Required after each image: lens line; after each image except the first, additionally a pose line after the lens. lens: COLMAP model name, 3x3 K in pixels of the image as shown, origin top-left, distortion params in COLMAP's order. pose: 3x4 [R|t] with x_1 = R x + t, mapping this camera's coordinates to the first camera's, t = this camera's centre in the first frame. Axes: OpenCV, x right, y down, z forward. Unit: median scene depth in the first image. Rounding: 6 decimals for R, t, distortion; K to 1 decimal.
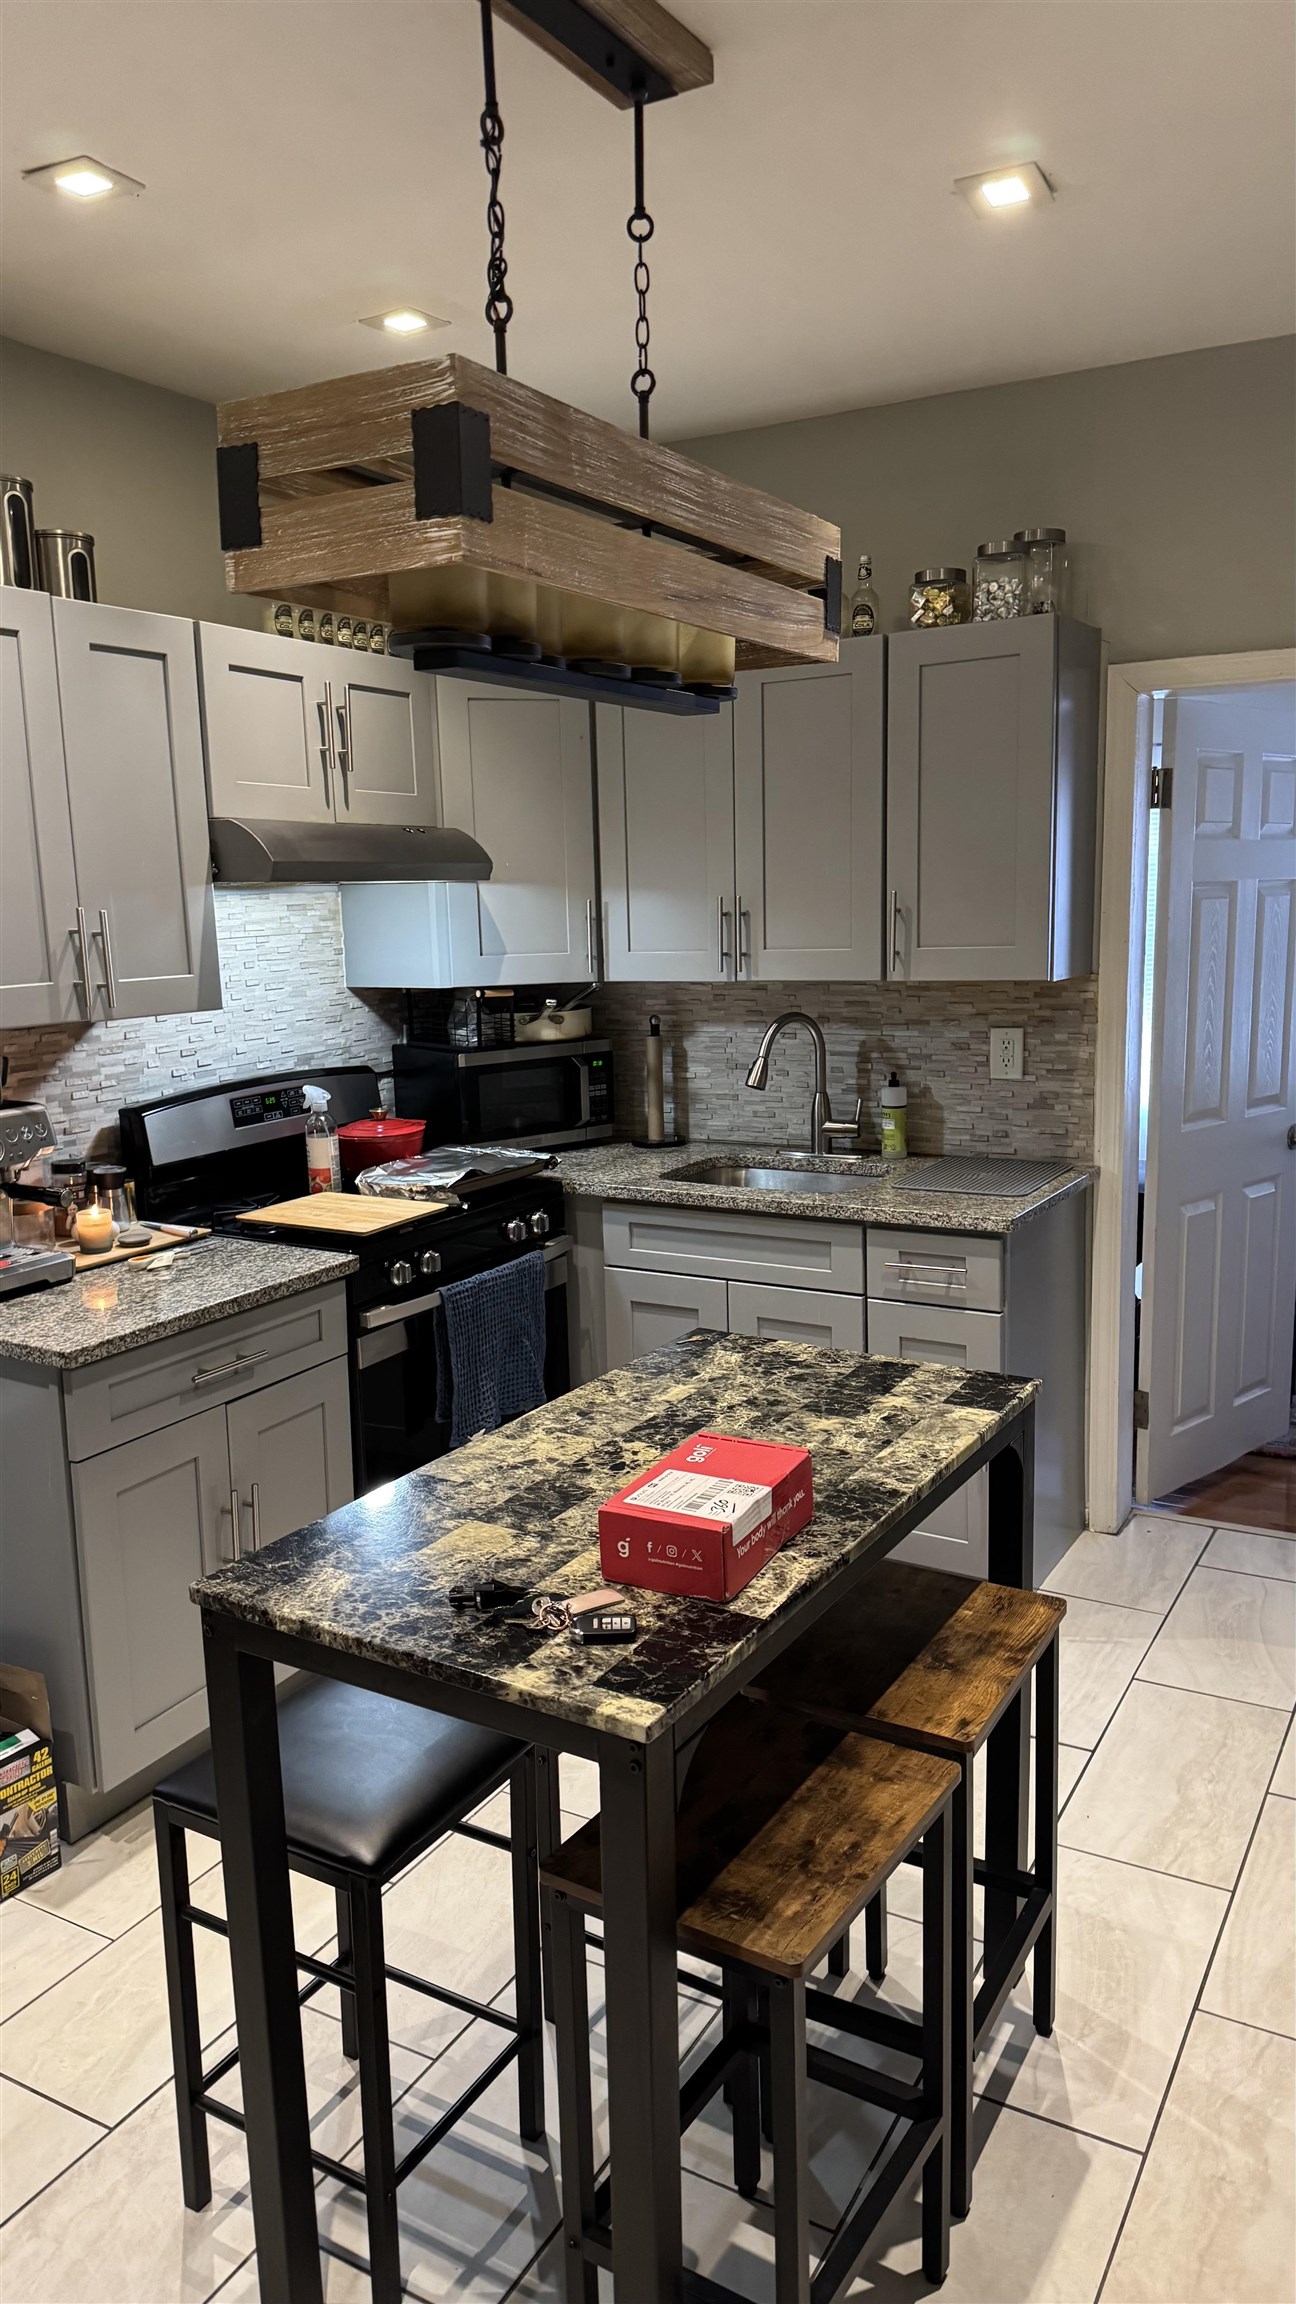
lens RADIAL K [[1612.4, 0, 648.0], [0, 1612.4, 1152.0], [0, 0, 1]] dist [0.050409, -0.092559]
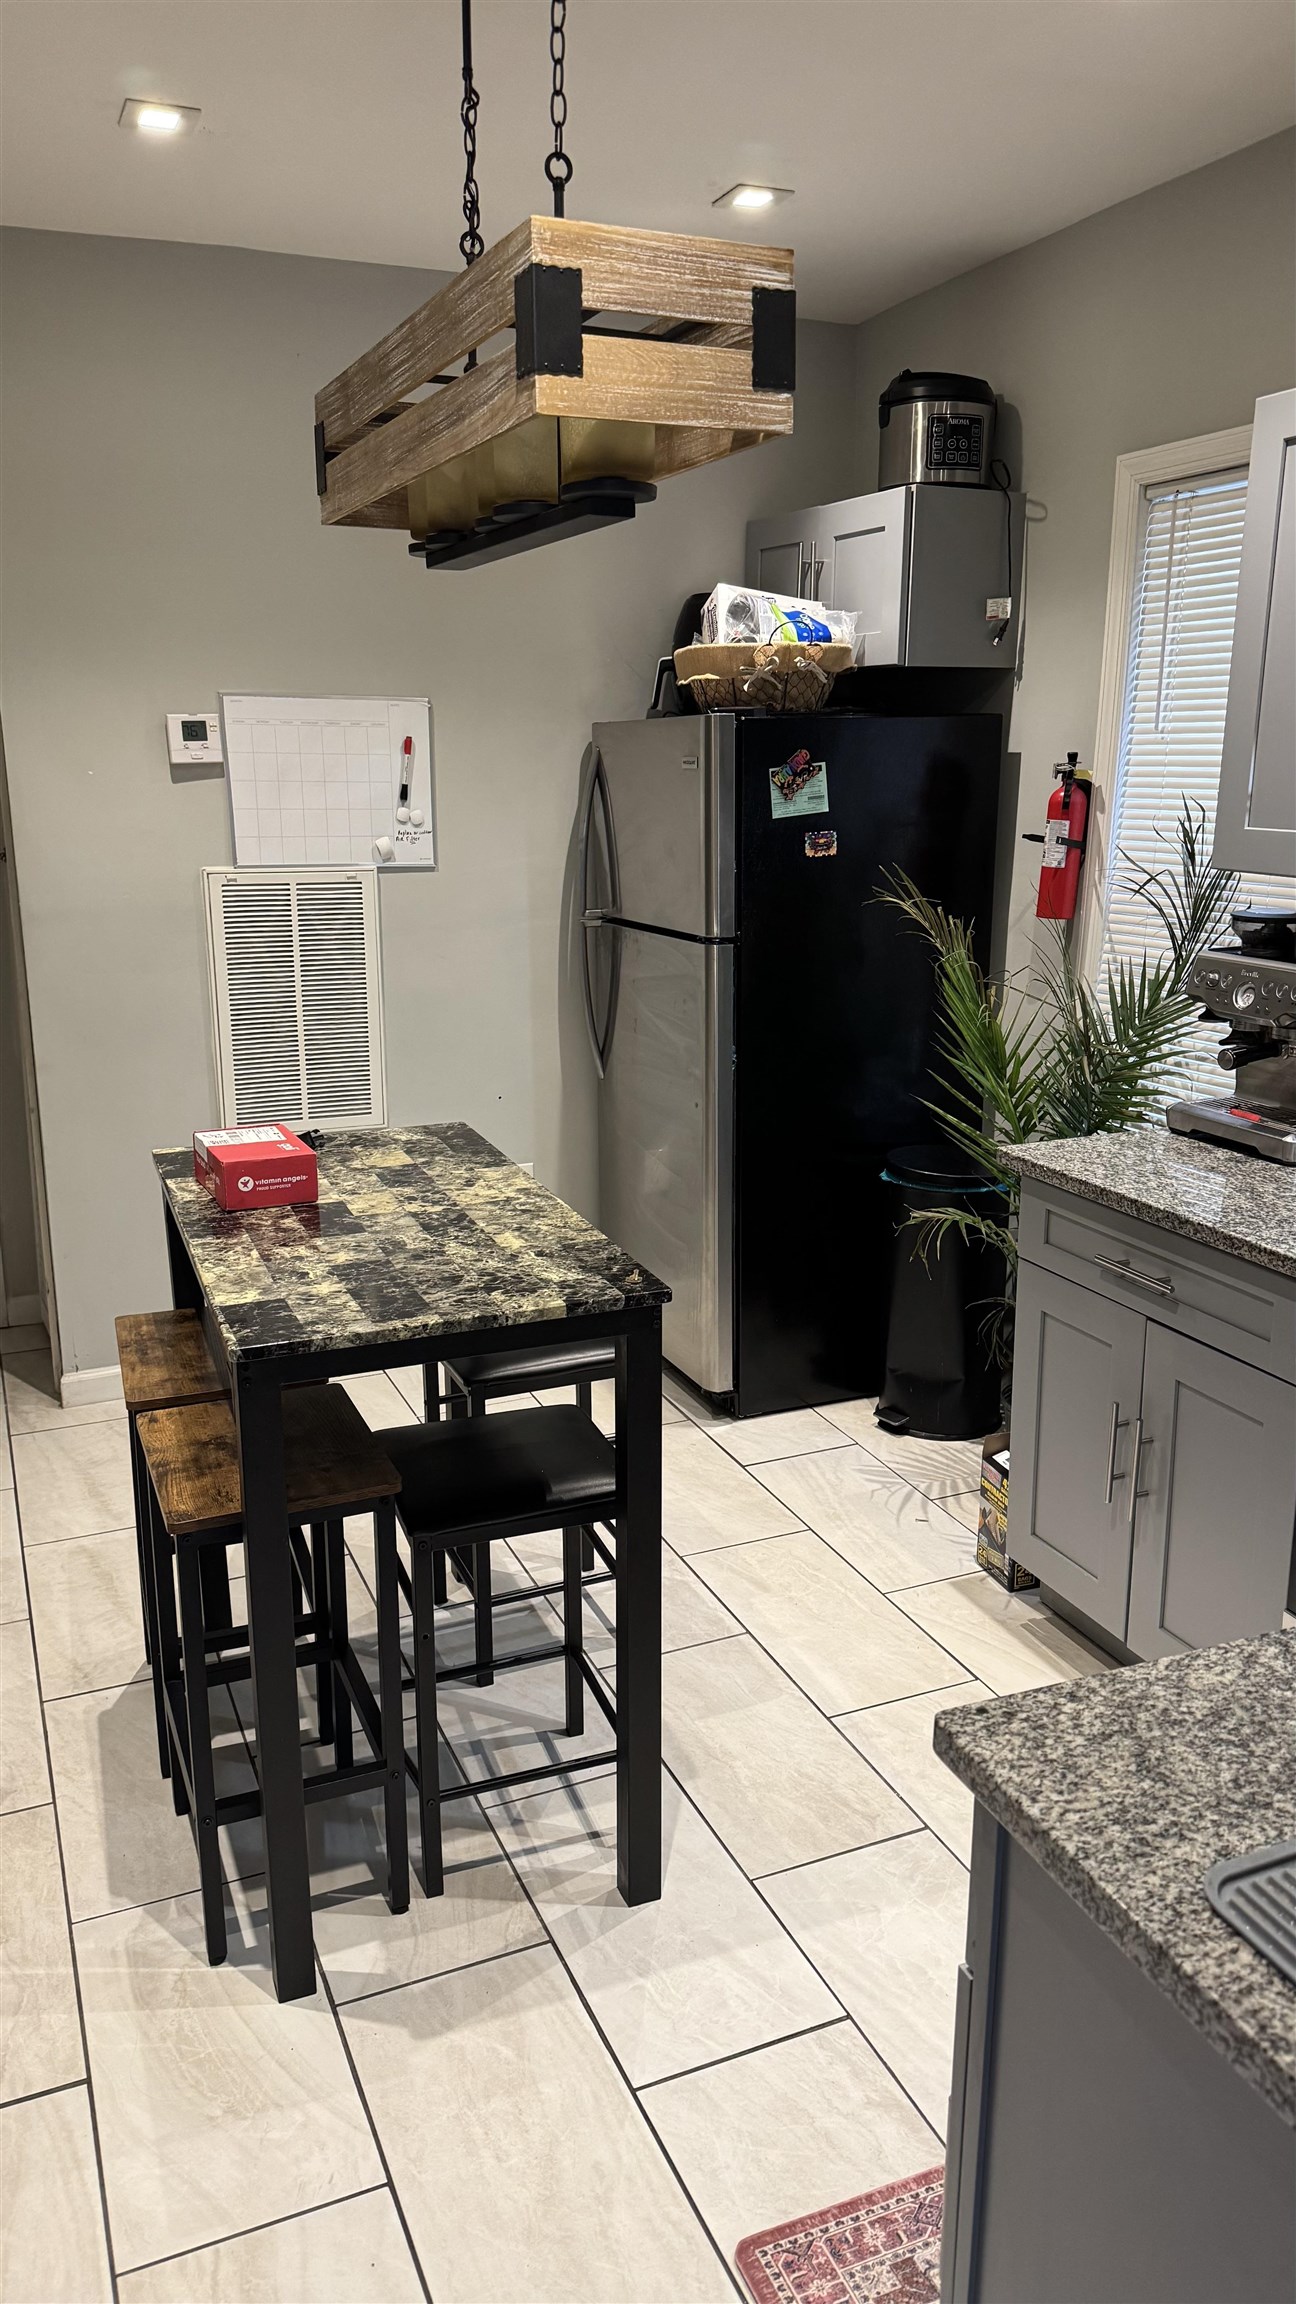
lens RADIAL K [[1609.6, 0, 652.5], [0, 1609.6, 1164.7], [0, 0, 1]] dist [0.034817, -0.000734]
pose [[-0.596905, 0.227628, -0.769344, 0.618315], [-0.121997, 0.922007, 0.367449, -0.235404], [0.792982, 0.313190, -0.522581, 1.332533]]
